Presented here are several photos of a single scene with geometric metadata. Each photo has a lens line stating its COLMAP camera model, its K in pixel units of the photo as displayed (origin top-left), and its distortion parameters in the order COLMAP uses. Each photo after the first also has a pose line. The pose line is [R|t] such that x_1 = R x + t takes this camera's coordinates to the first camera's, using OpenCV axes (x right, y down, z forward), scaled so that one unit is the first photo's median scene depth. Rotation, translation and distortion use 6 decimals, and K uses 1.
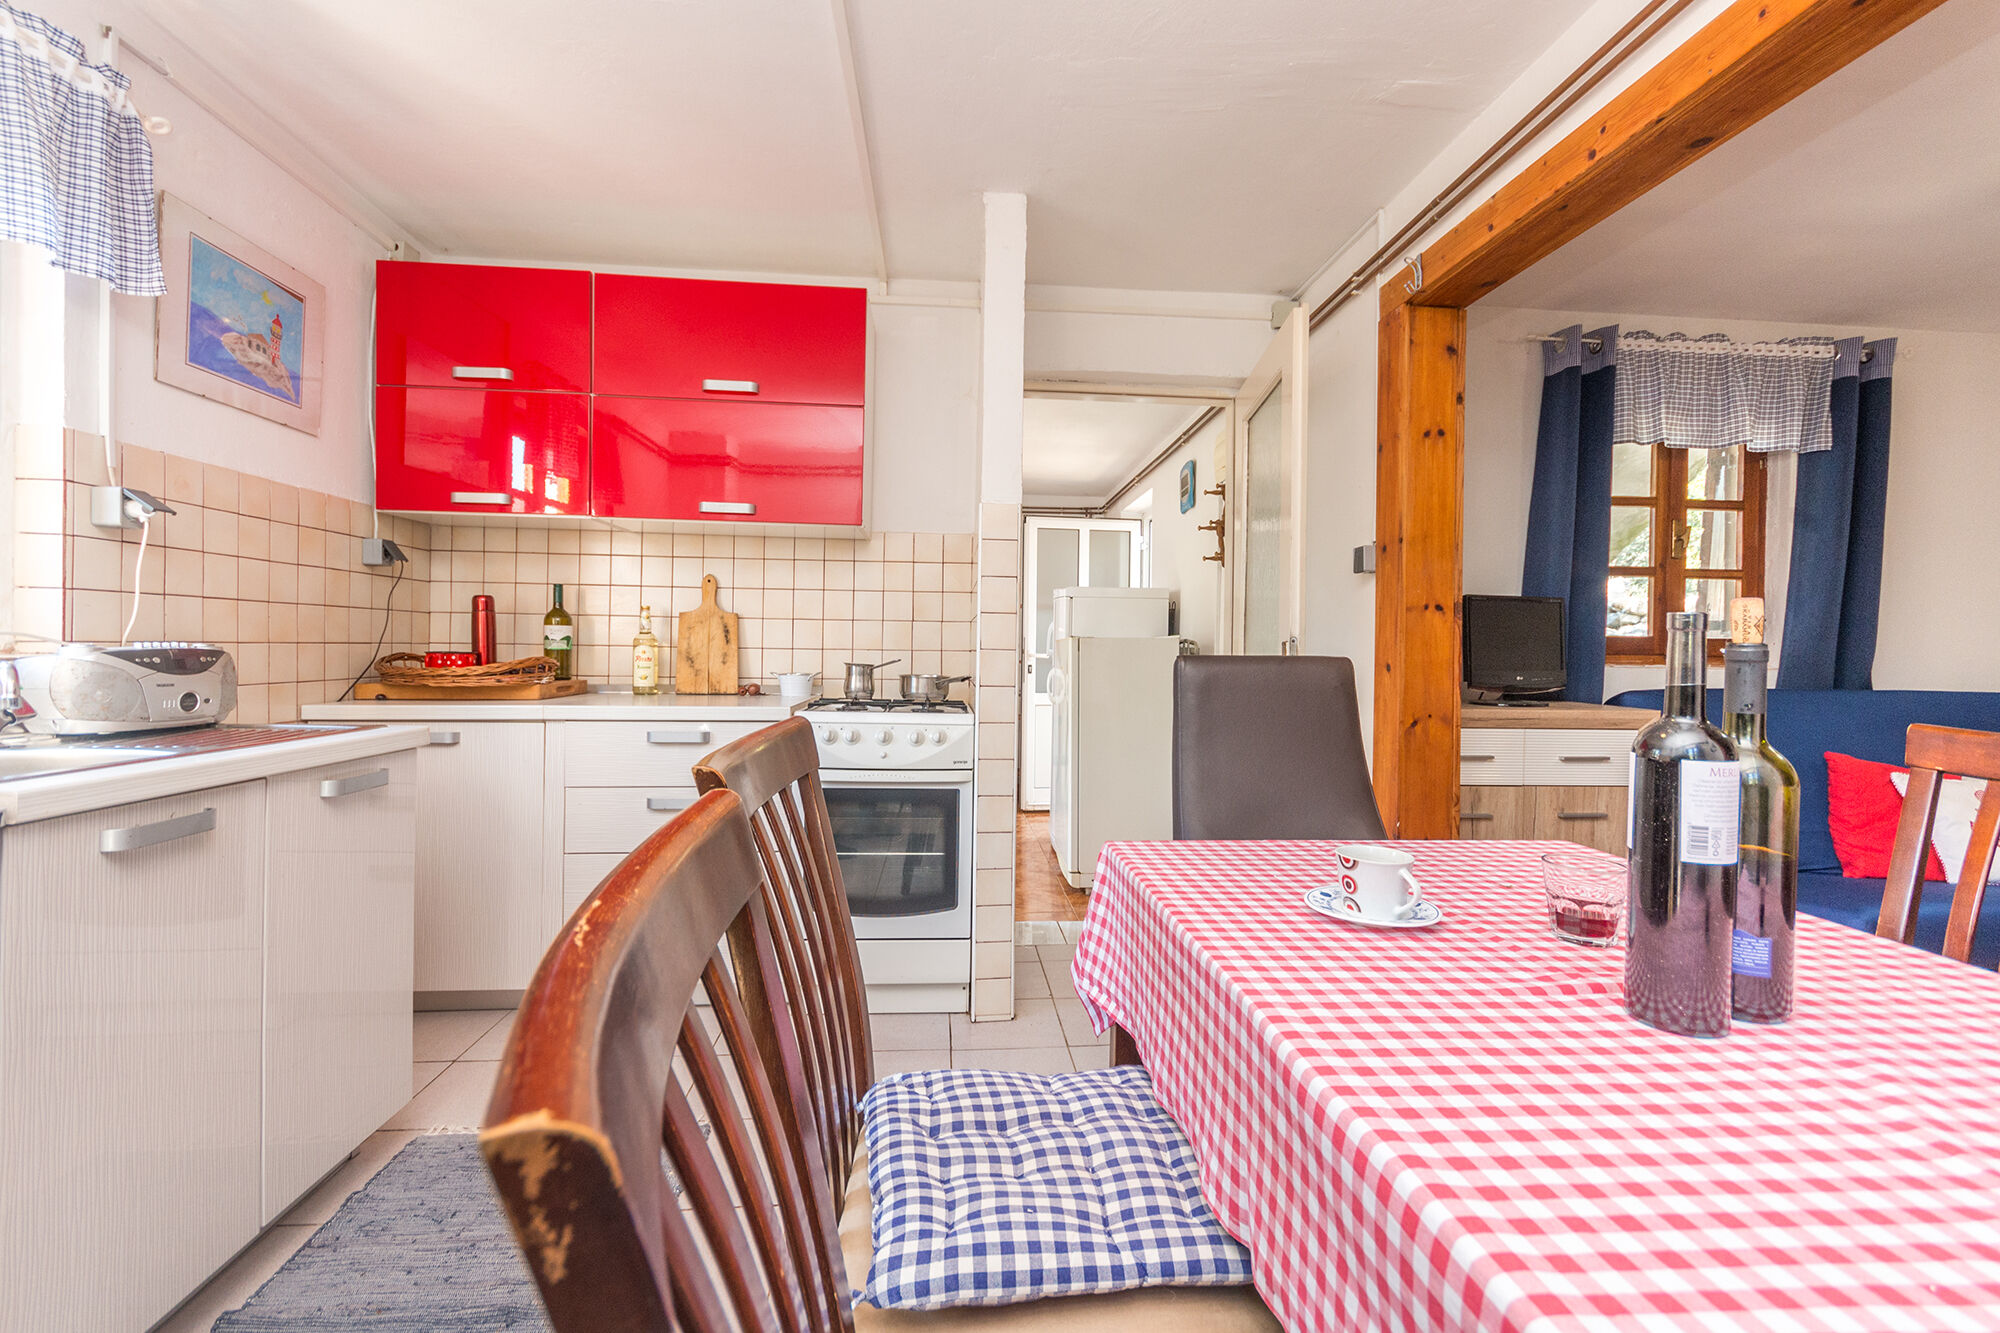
lens RADIAL K [[864.9, 0, 1055.8], [0, 864.9, 656.2], [0, 0, 1]] dist [0.000749, 0.000090]
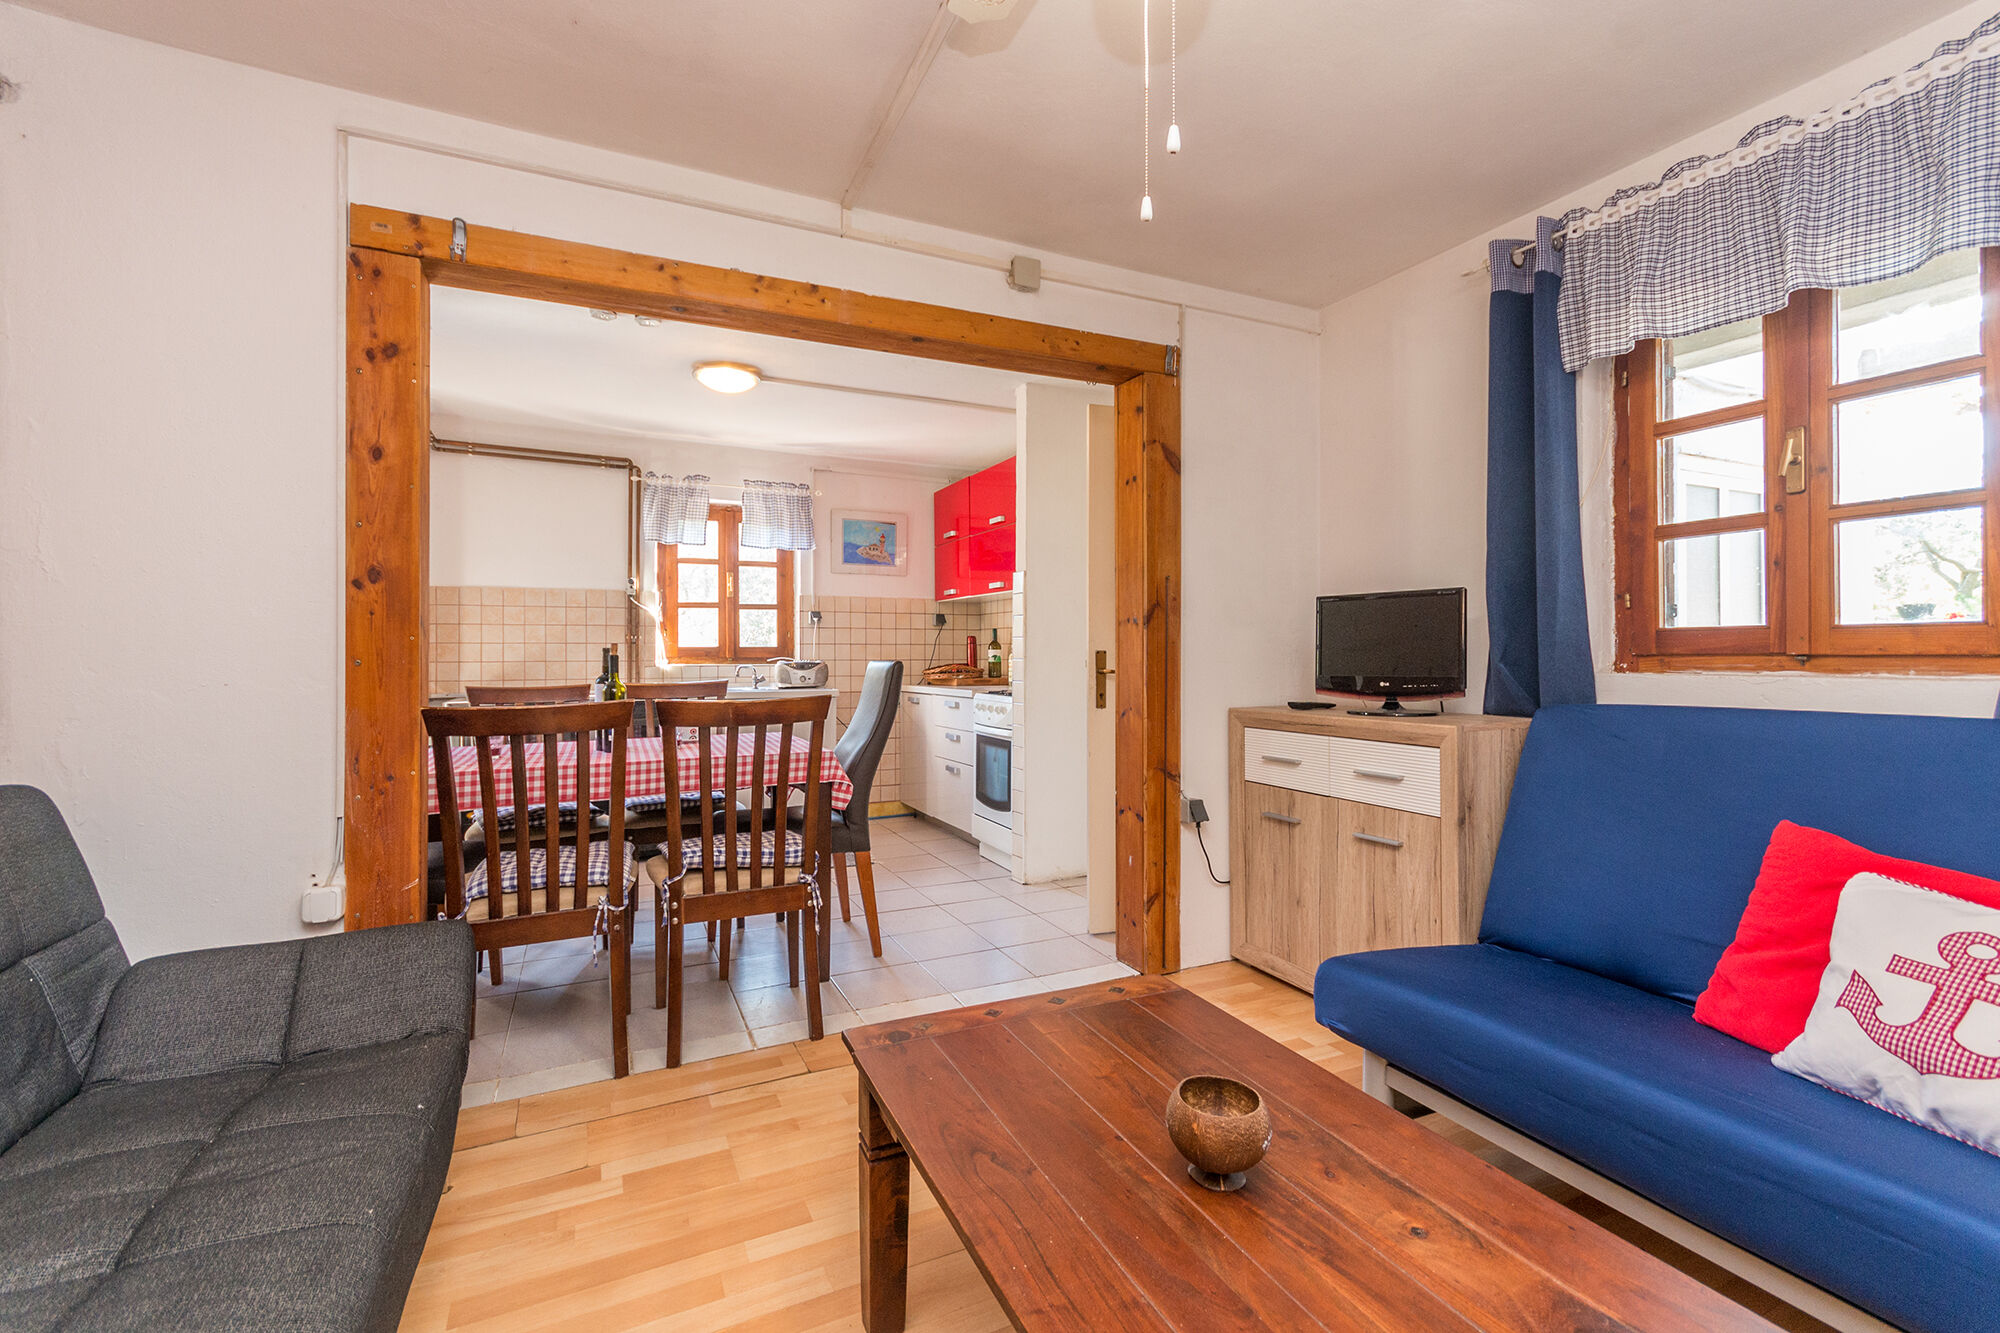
lens RADIAL K [[899.6, 0, 1007.0], [0, 899.6, 656.8], [0, 0, 1]] dist [-0.000168, 0.000646]
pose [[0.336046, -0.013800, -0.941744, 1.590899], [-0.002356, 0.999877, -0.015492, 0.014494], [0.941843, 0.007425, 0.335973, 0.399073]]
